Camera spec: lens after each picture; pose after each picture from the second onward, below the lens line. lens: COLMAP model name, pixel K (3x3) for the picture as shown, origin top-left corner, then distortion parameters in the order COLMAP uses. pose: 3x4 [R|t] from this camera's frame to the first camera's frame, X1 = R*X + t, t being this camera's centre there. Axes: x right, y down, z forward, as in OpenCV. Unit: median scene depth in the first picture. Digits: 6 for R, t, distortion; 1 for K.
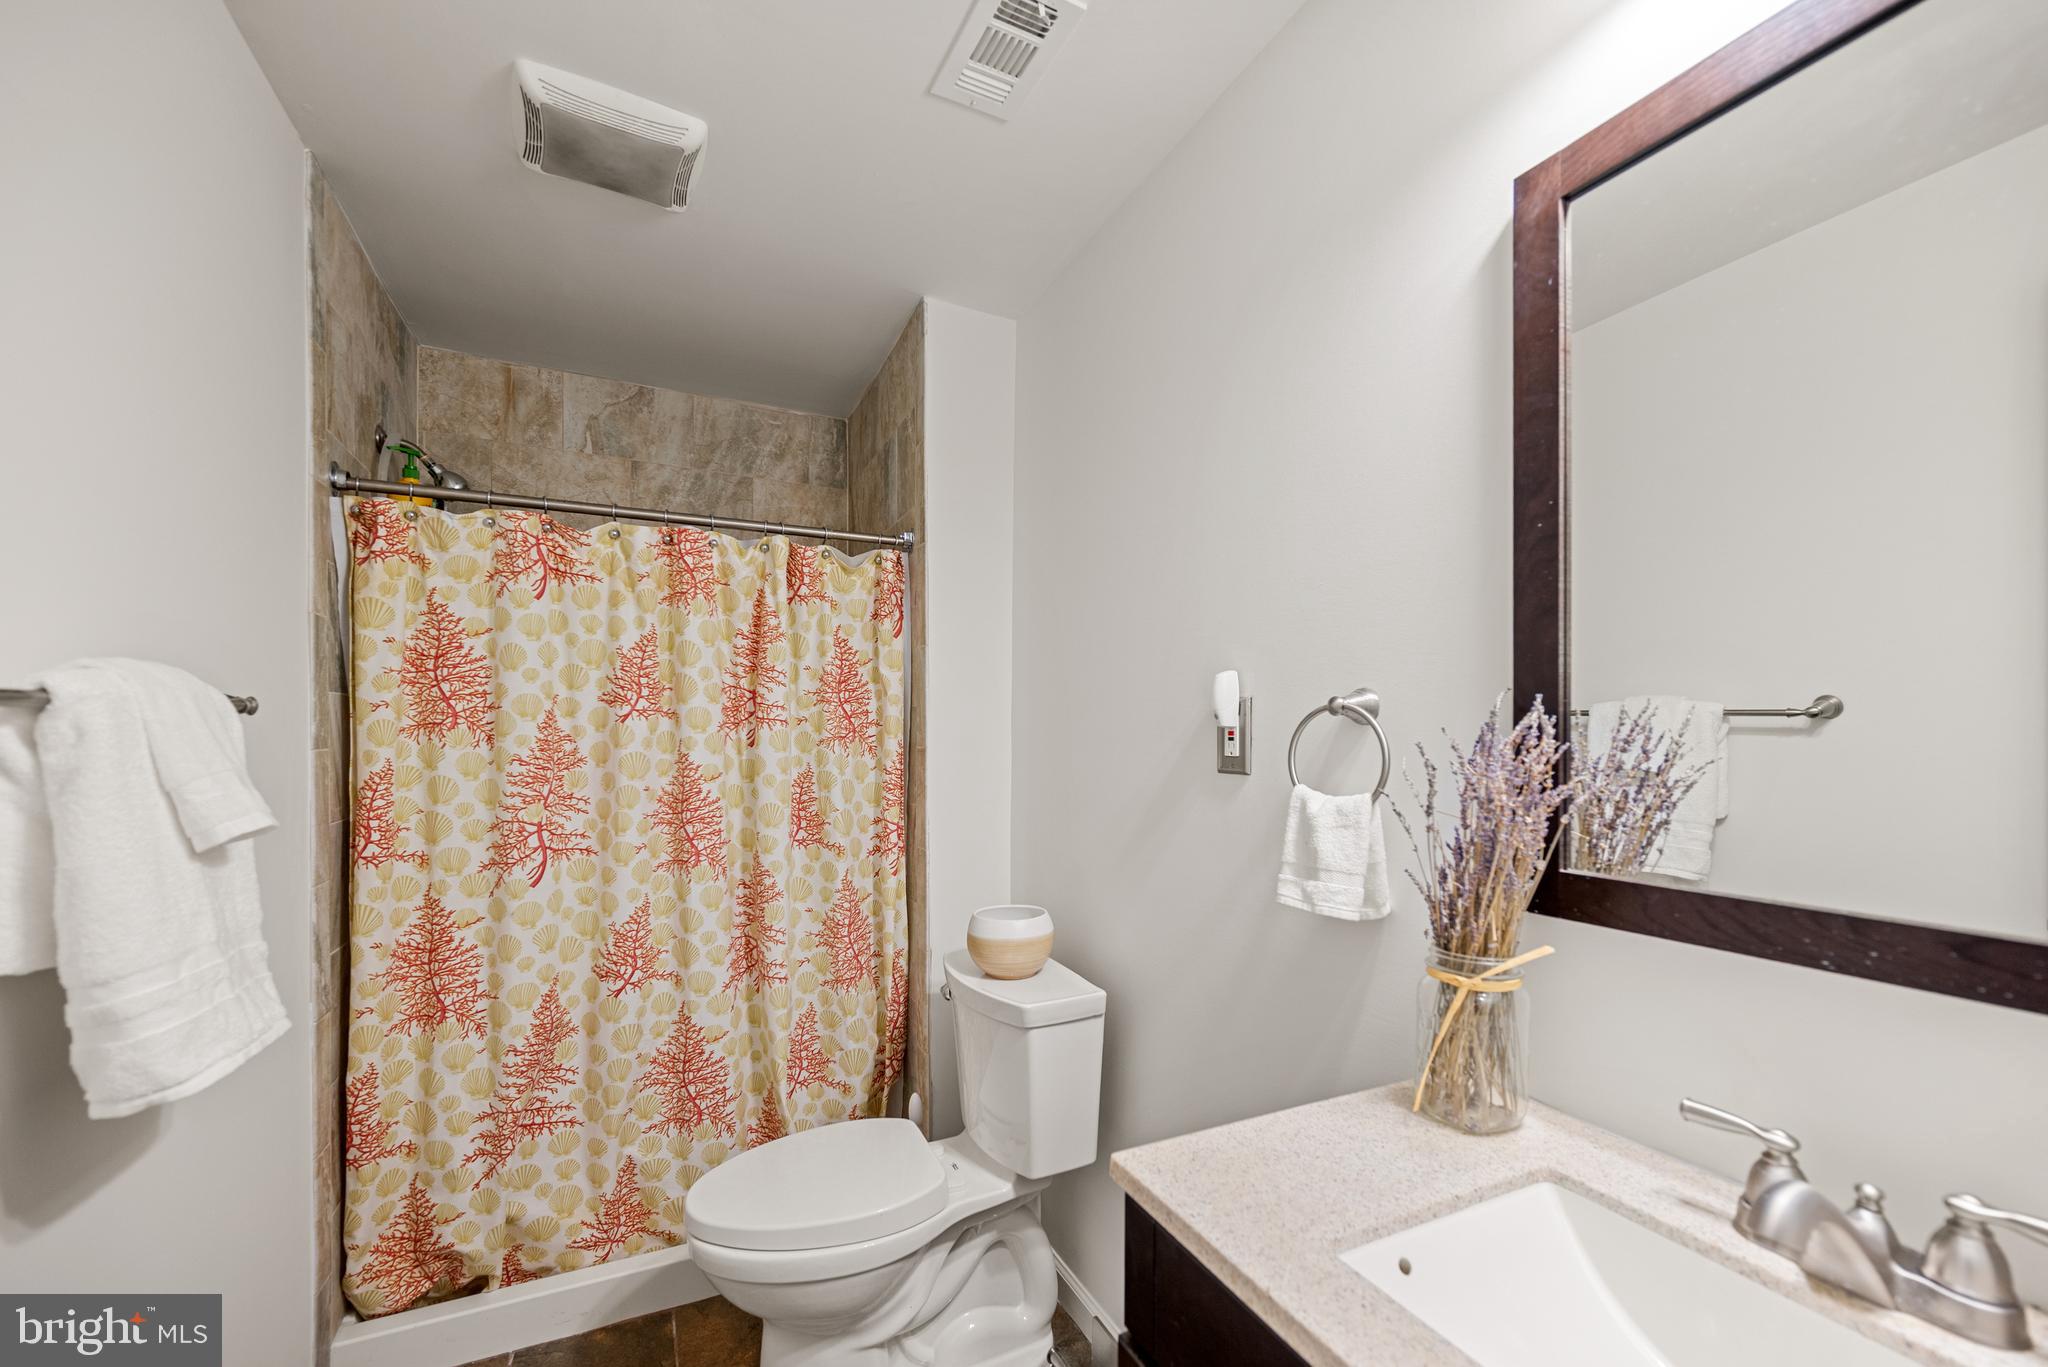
lens RADIAL K [[864.3, 0, 1057.5], [0, 864.3, 742.7], [0, 0, 1]] dist [-0.001569, -0.000125]
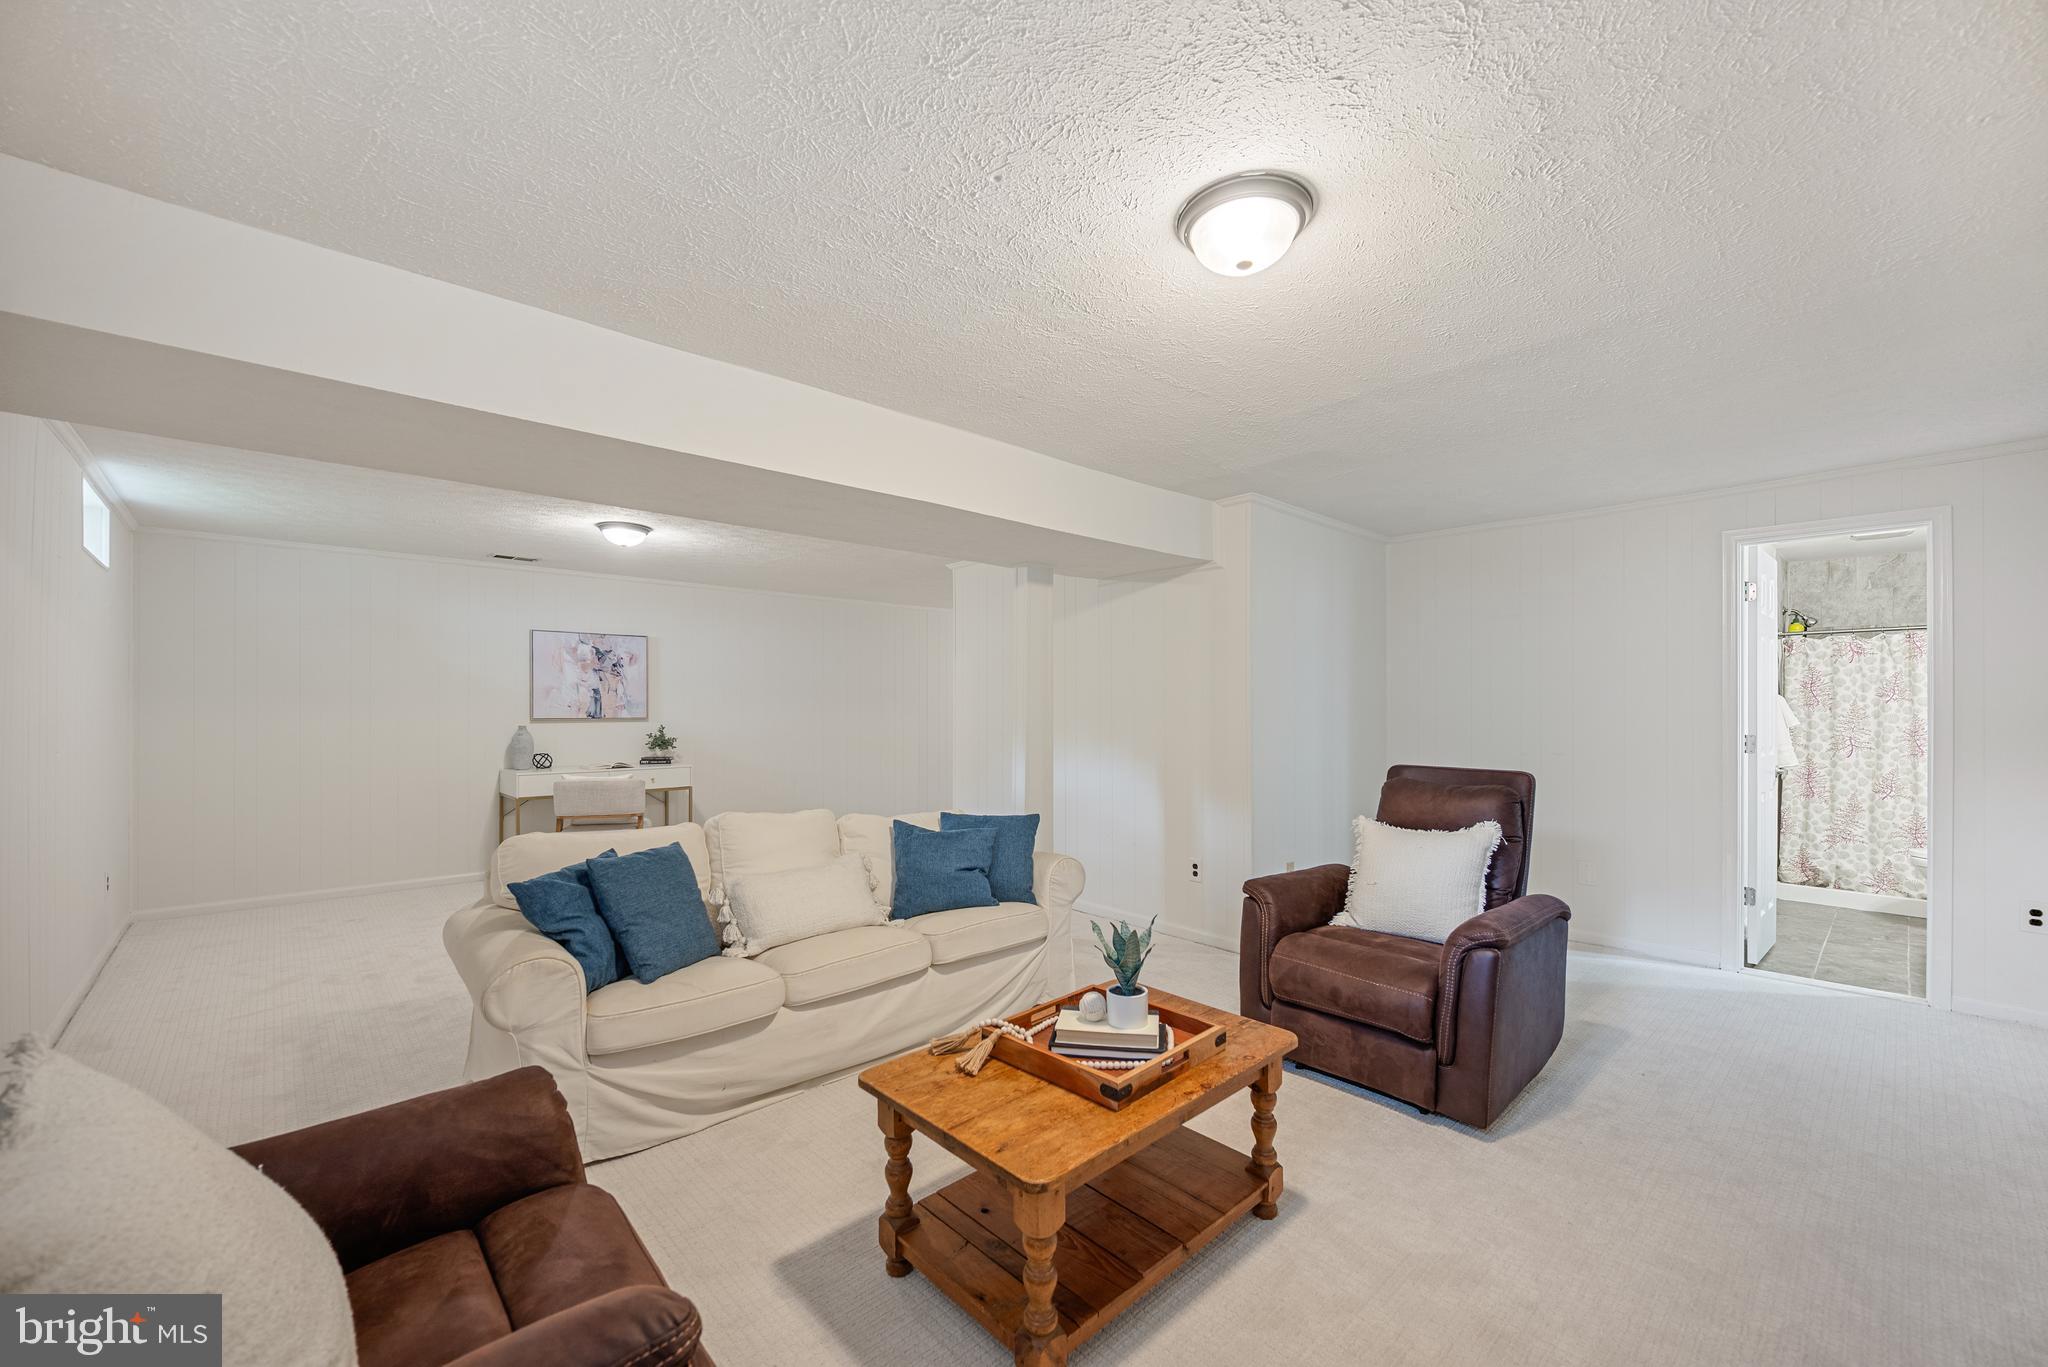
lens RADIAL K [[812.8, 0, 1023.8], [0, 812.8, 708.7], [0, 0, 1]] dist [-0.000286, 0.000256]
pose [[0.278257, 0.001257, -0.960506, 1.328531], [-0.006184, 0.999981, -0.000482, 0.013466], [0.960487, 0.006074, 0.278259, -2.573189]]
